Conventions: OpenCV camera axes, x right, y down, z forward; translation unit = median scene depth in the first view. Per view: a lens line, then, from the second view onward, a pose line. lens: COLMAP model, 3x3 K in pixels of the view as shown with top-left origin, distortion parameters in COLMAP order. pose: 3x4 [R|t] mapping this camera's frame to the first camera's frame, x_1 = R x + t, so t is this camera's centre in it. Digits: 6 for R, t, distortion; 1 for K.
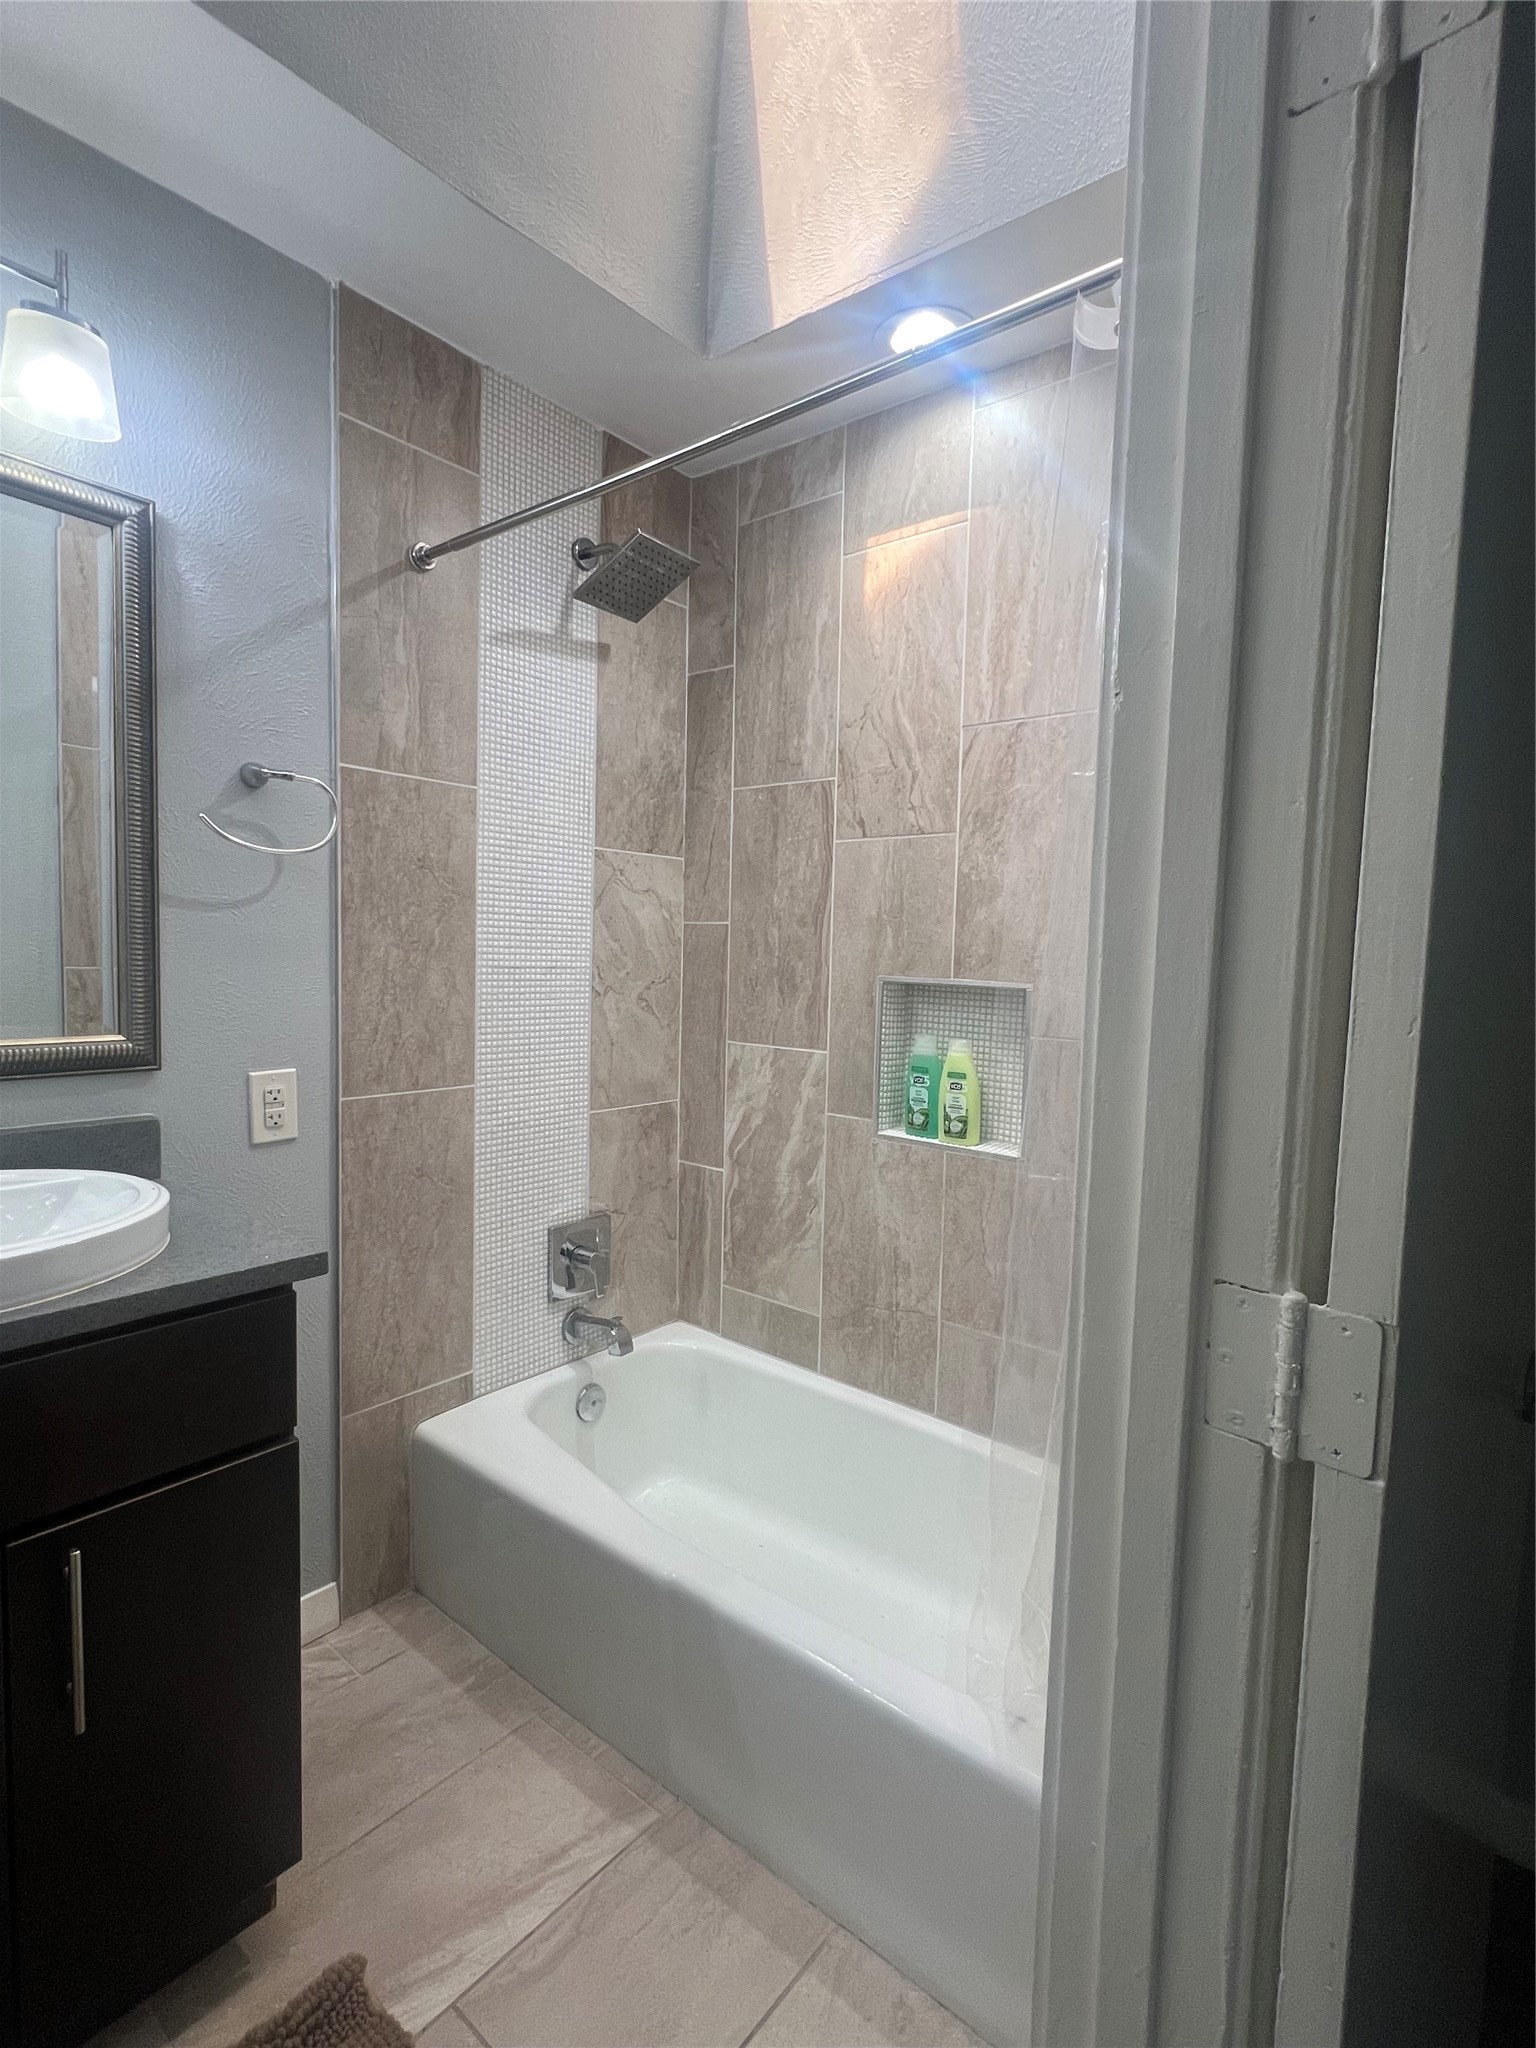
lens RADIAL K [[989.5, 0, 763.2], [0, 989.5, 1023.1], [0, 0, 1]] dist [-0.000343, -0.000122]
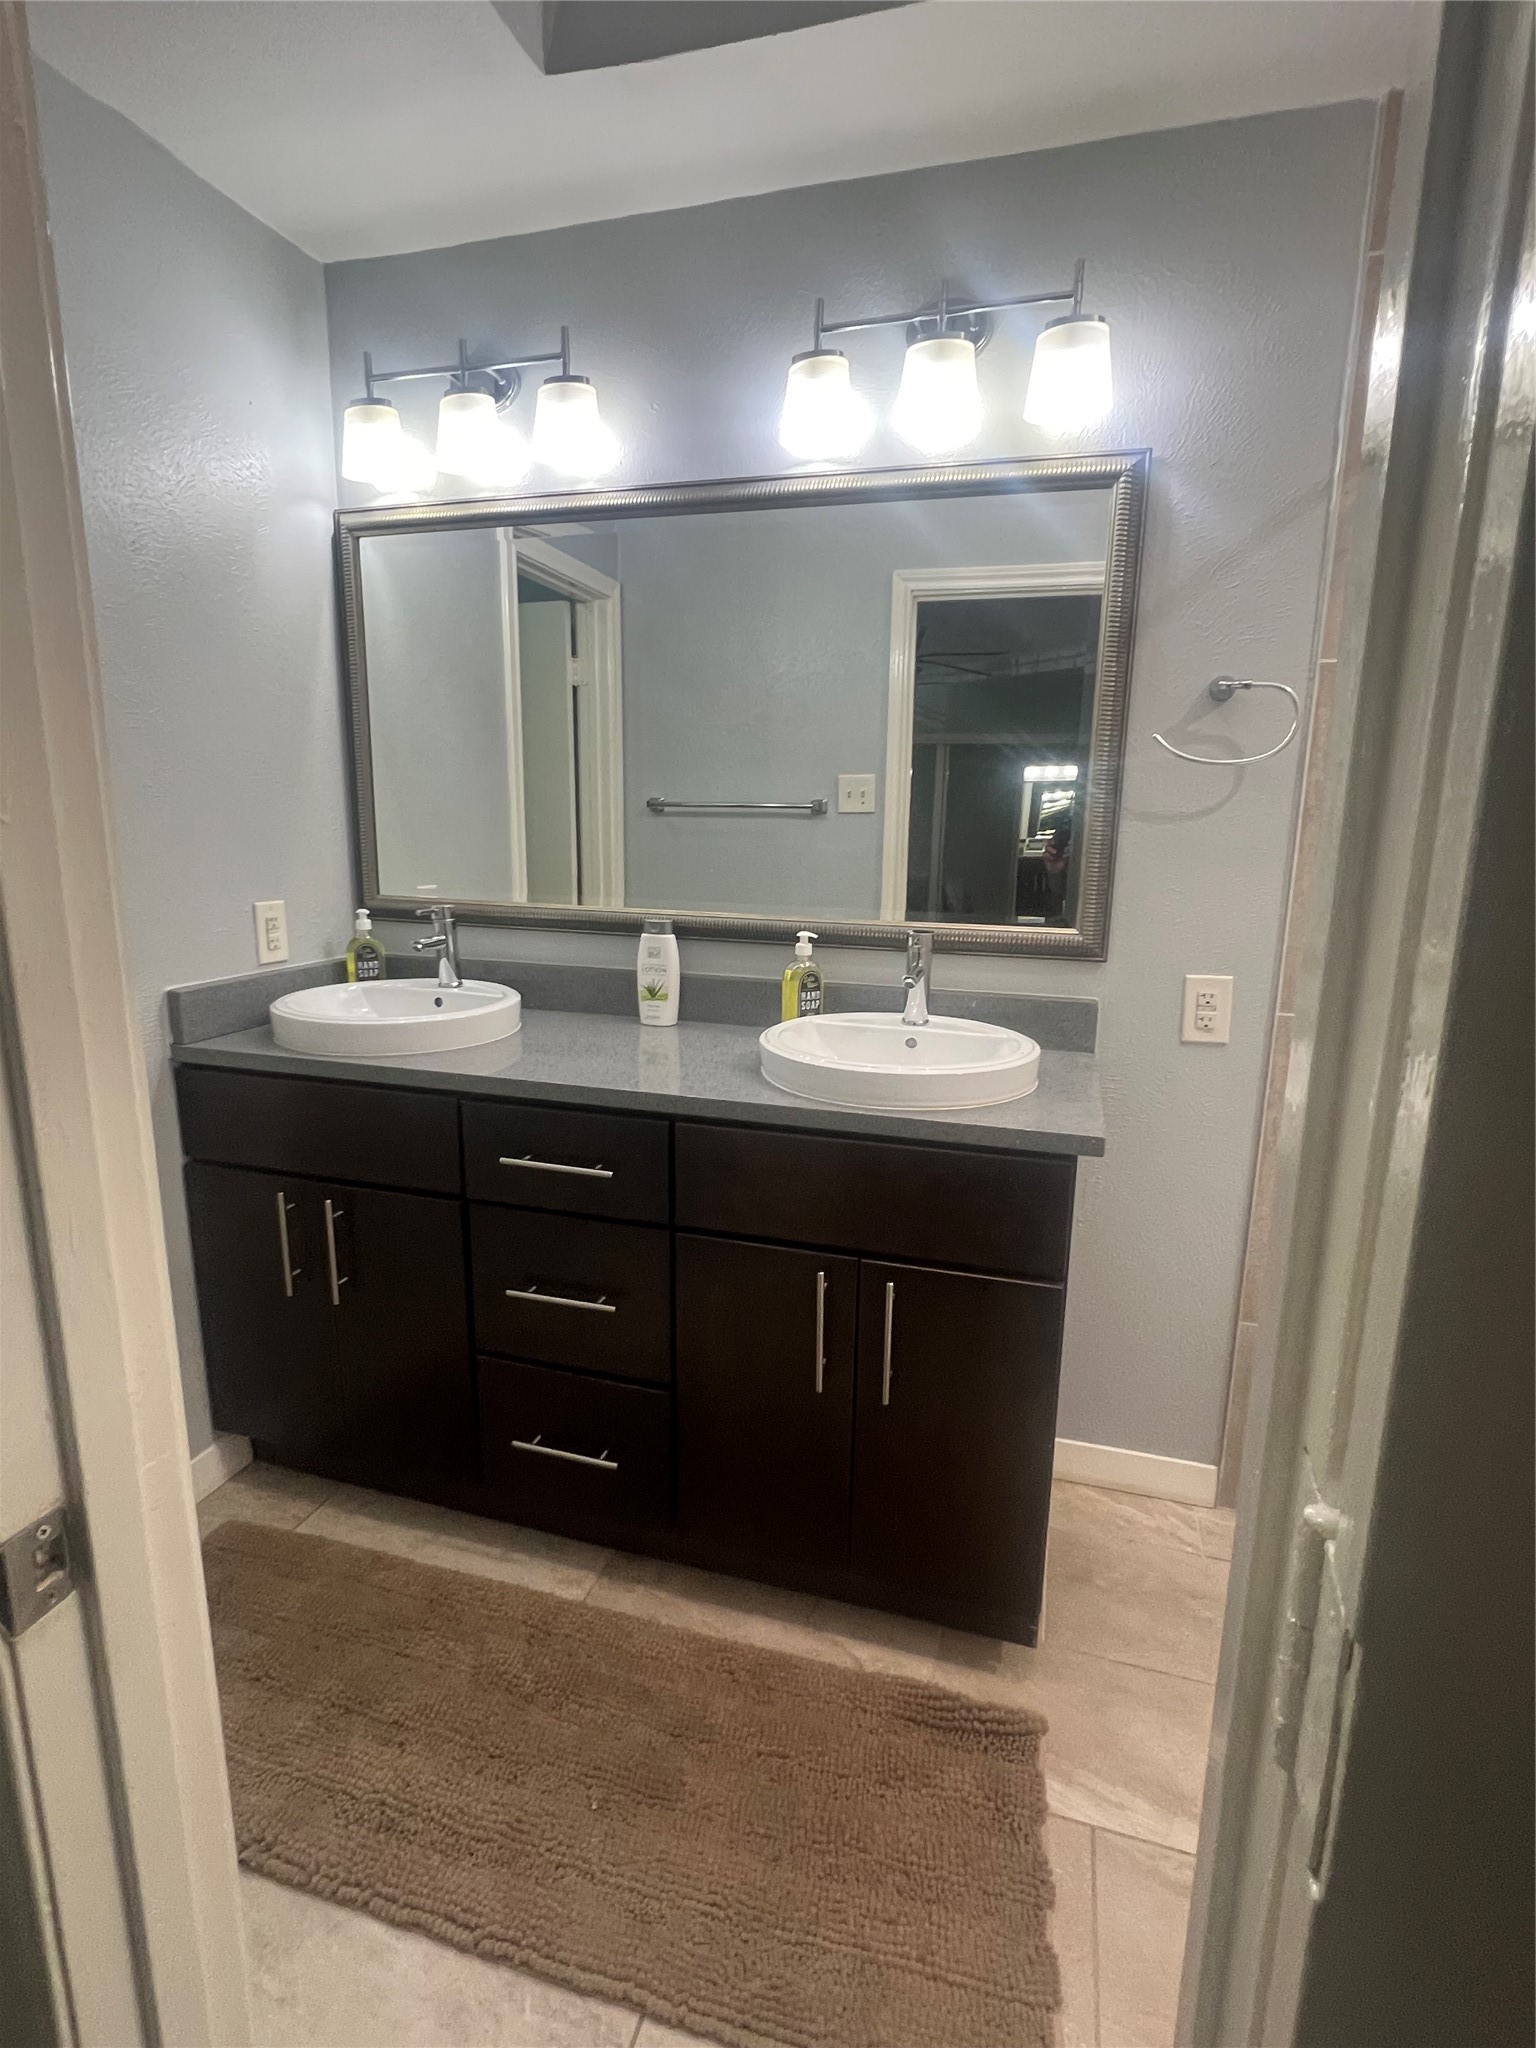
lens RADIAL K [[989.5, 0, 767.1], [0, 989.5, 1022.8], [0, 0, 1]] dist [-0.000343, -0.000122]
pose [[0.396579, 0.161439, -0.903694, 0.309282], [-0.072700, 0.986847, 0.144390, -0.022676], [0.915117, 0.008436, 0.403099, 0.165539]]
